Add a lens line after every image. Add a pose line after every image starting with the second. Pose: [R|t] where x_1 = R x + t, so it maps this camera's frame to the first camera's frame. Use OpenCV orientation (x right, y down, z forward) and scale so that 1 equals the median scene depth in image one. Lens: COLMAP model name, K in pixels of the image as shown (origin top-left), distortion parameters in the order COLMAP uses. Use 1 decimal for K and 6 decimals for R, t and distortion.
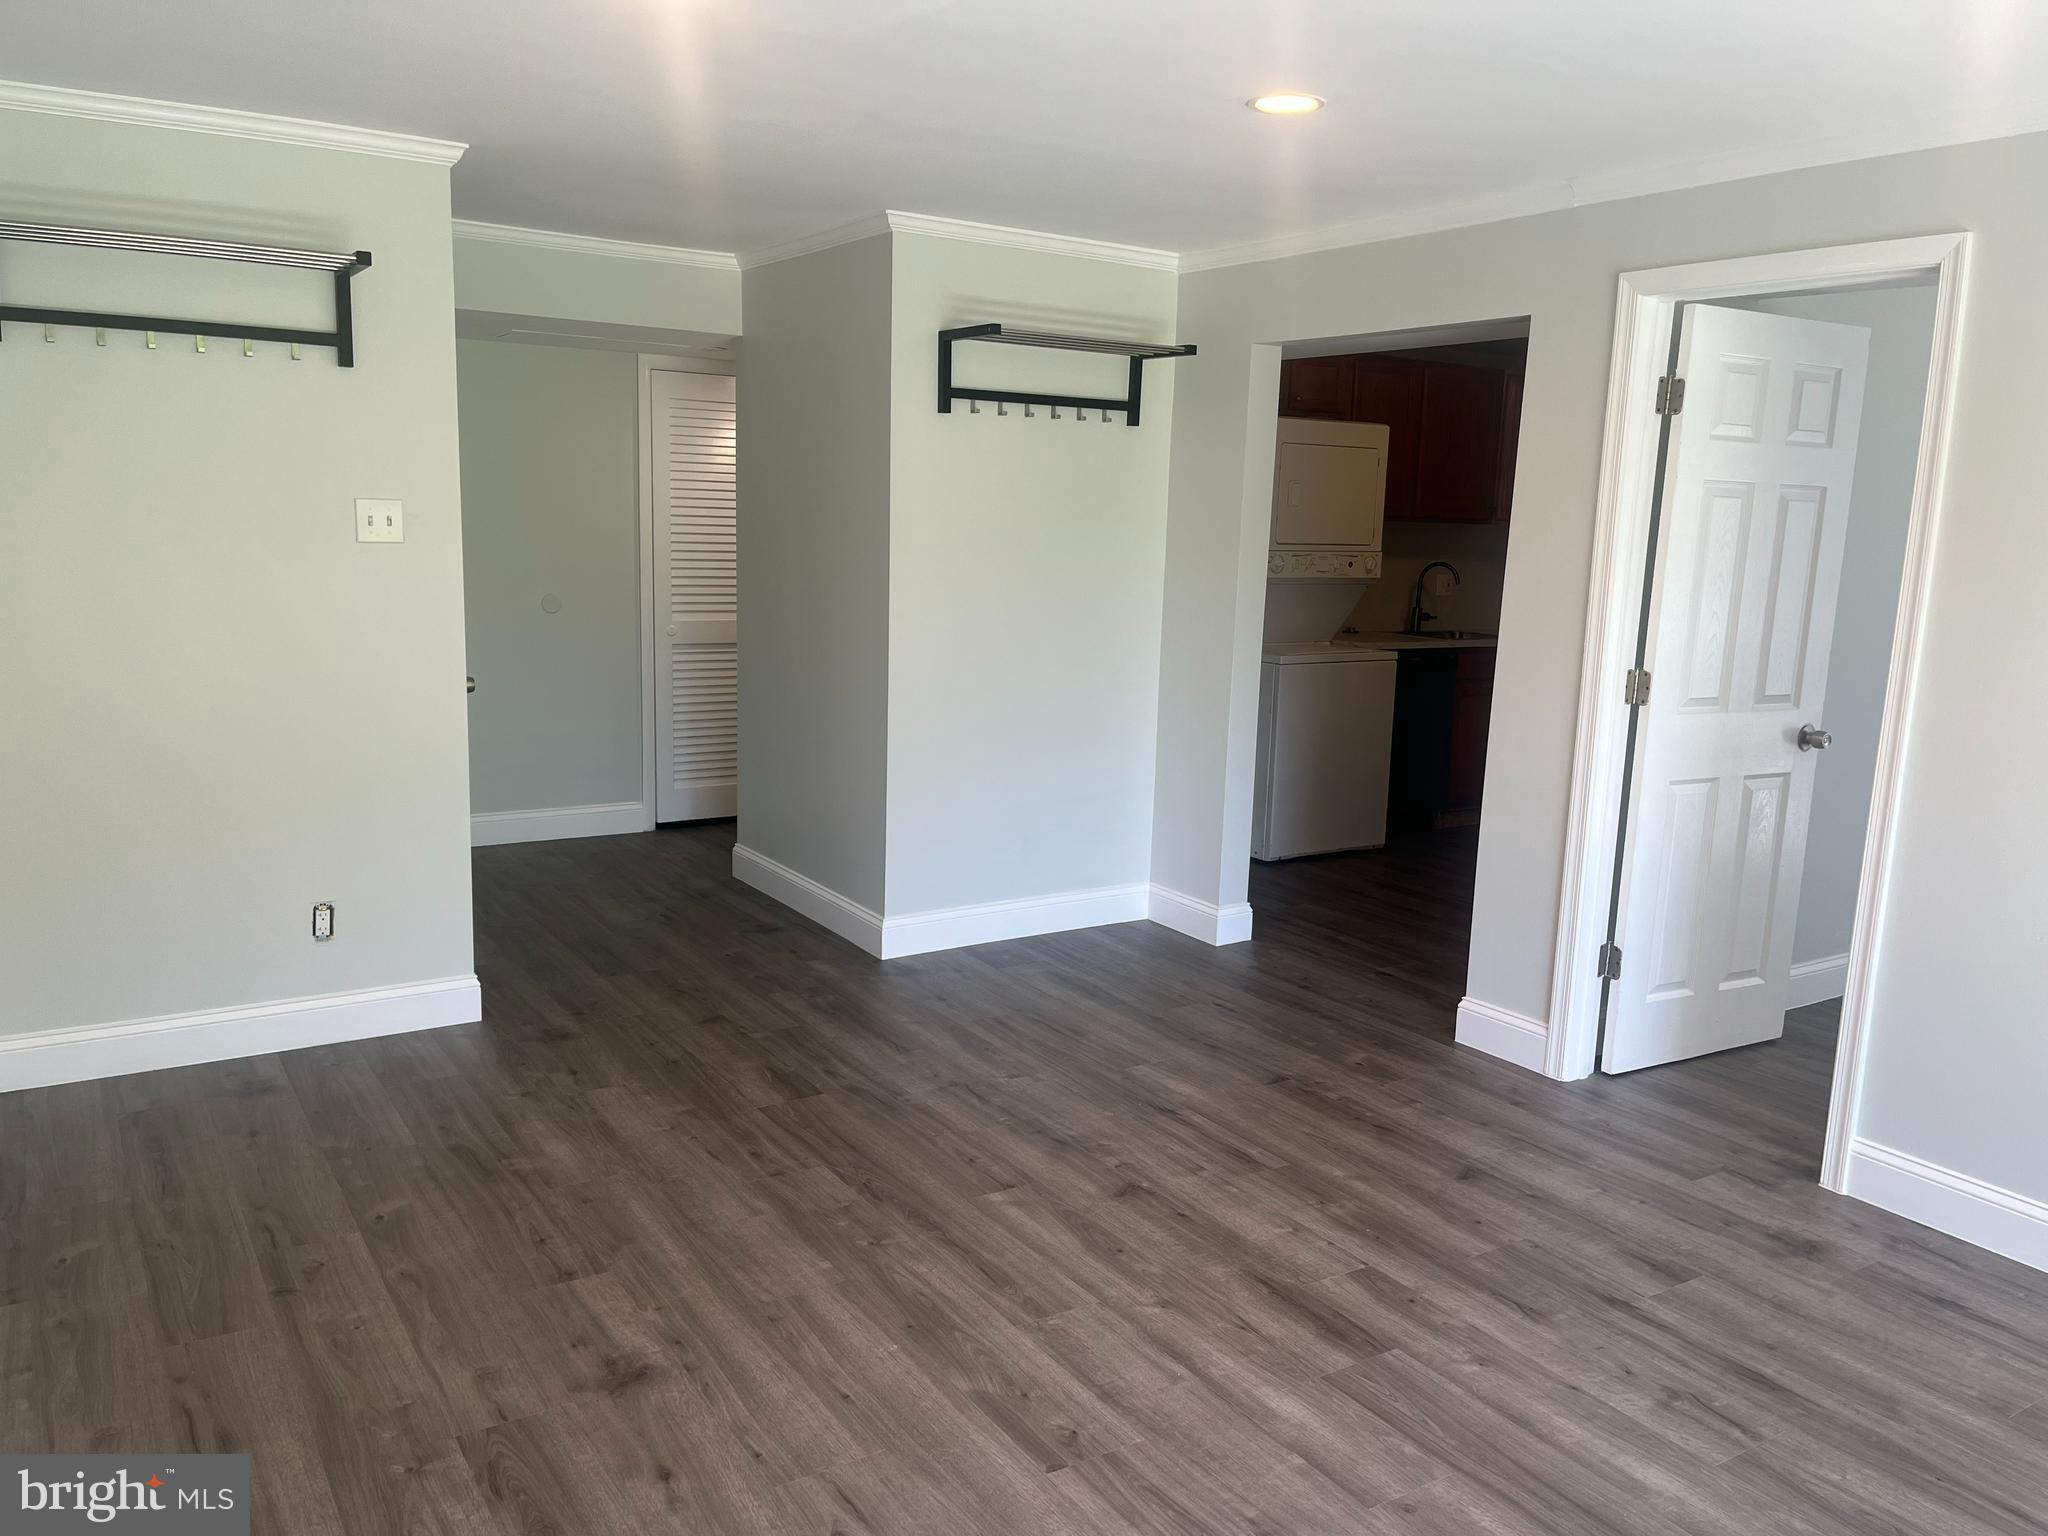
lens RADIAL K [[1548.2, 0, 1026.2], [0, 1548.2, 774.2], [0, 0, 1]] dist [-0.003346, -0.000326]
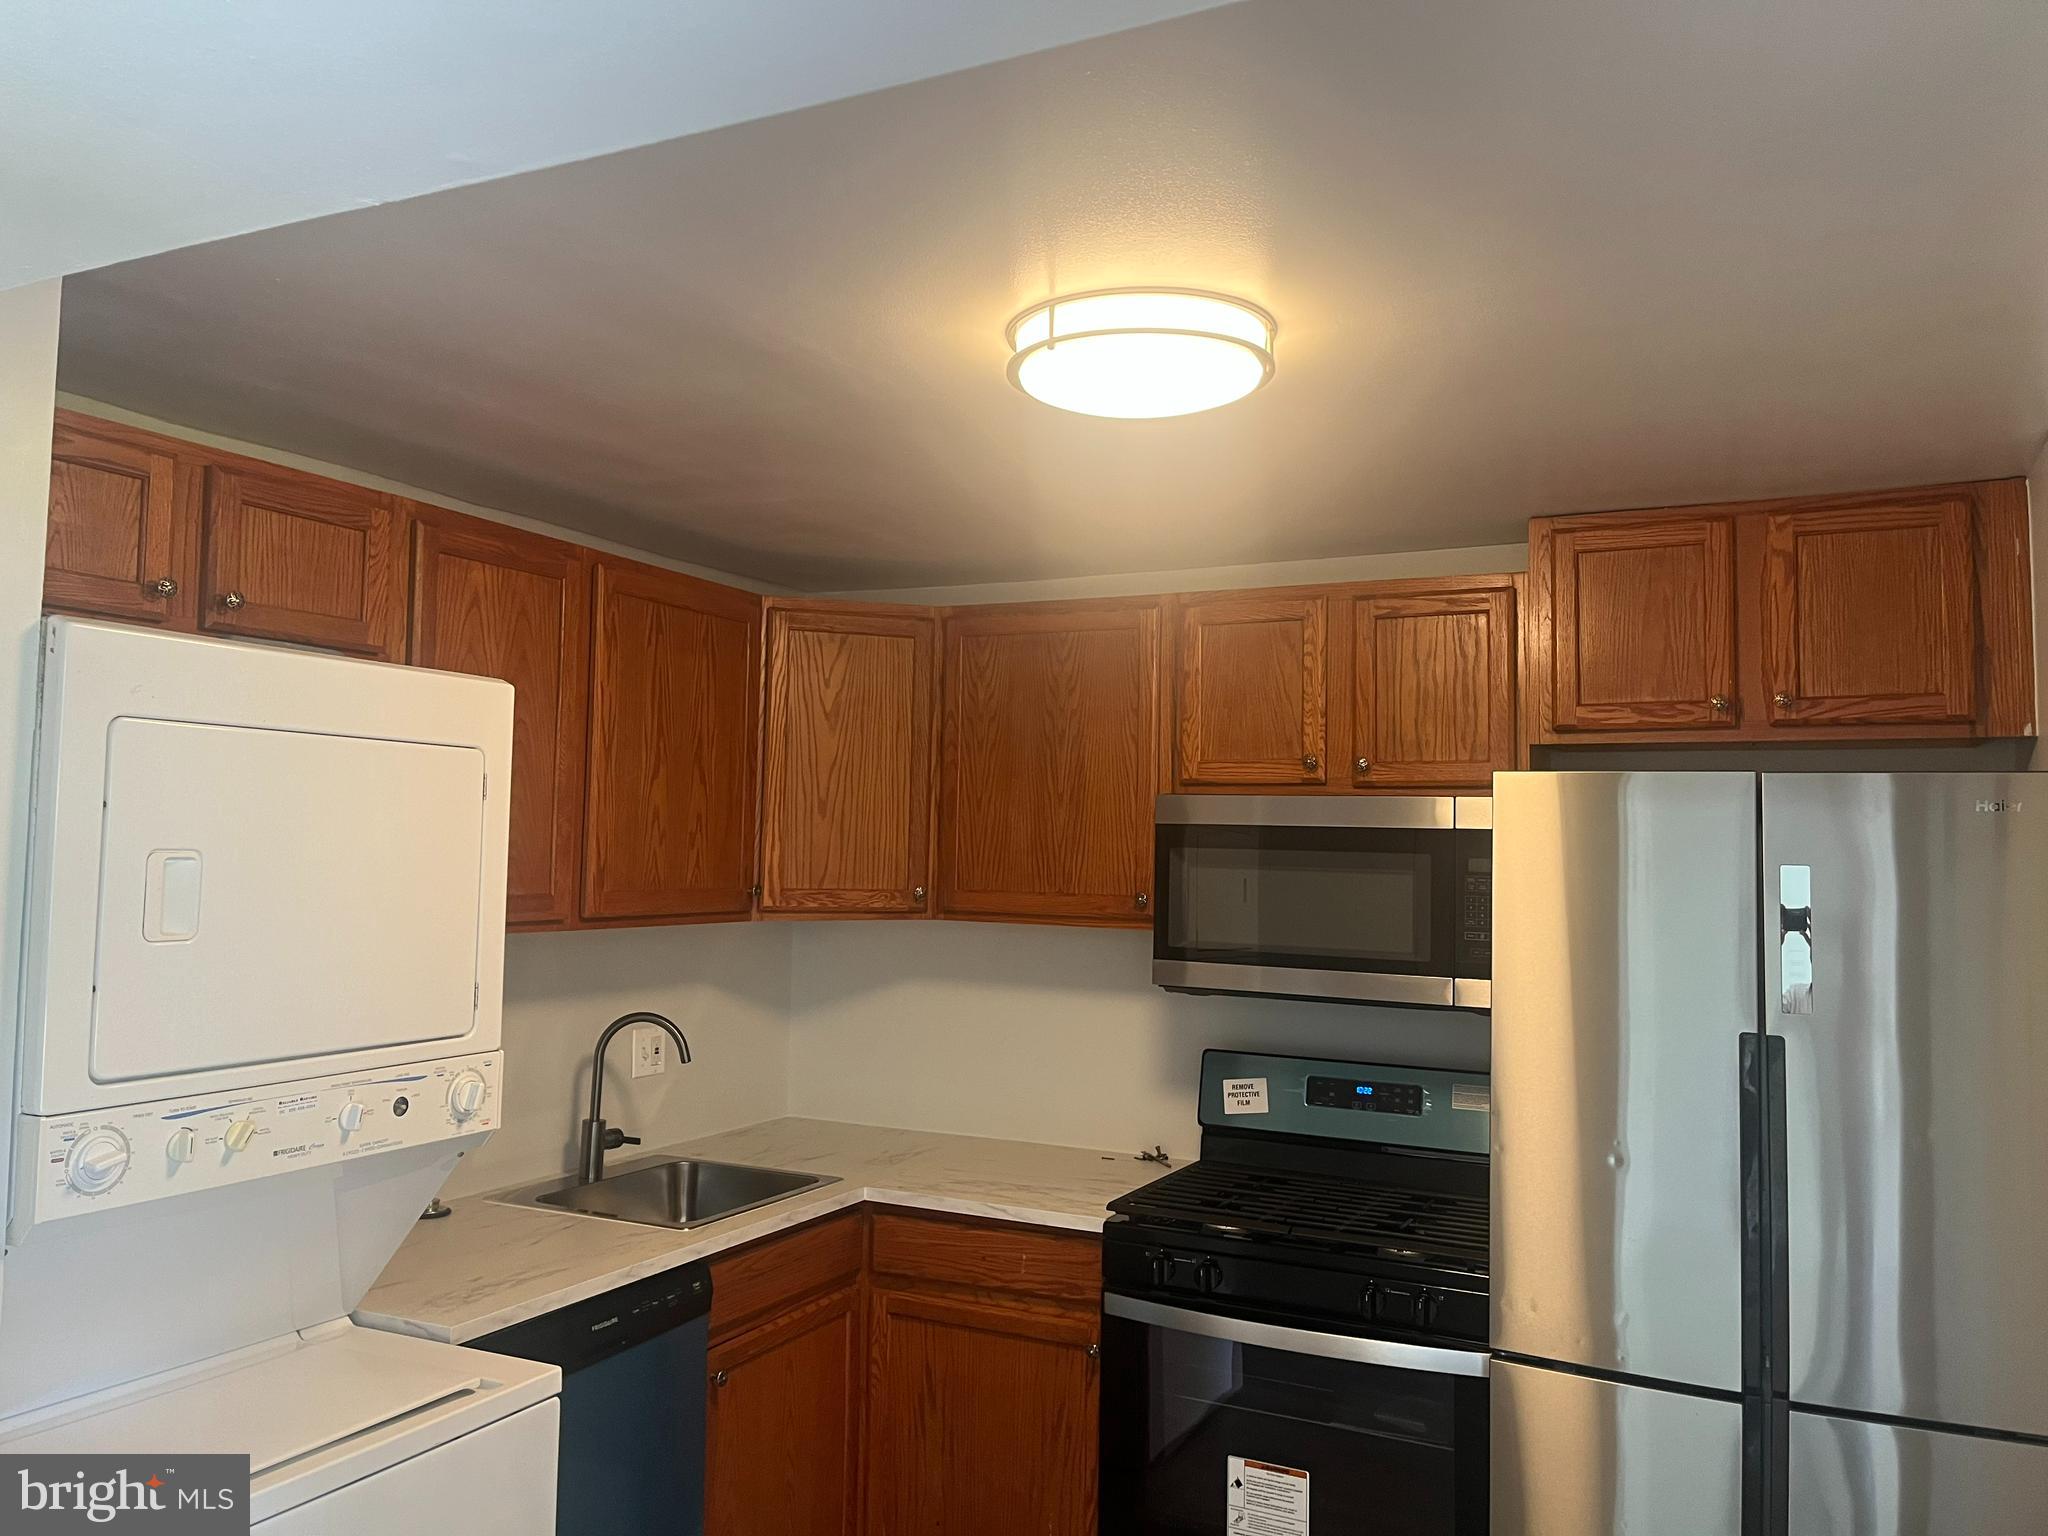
lens RADIAL K [[1548.2, 0, 1028.0], [0, 1548.2, 767.3], [0, 0, 1]] dist [-0.003346, -0.000326]
pose [[0.852249, 0.011494, 0.523011, 0.142039], [0.103716, 0.976201, -0.190460, -0.119622], [-0.512753, 0.216564, 0.830774, 0.613331]]
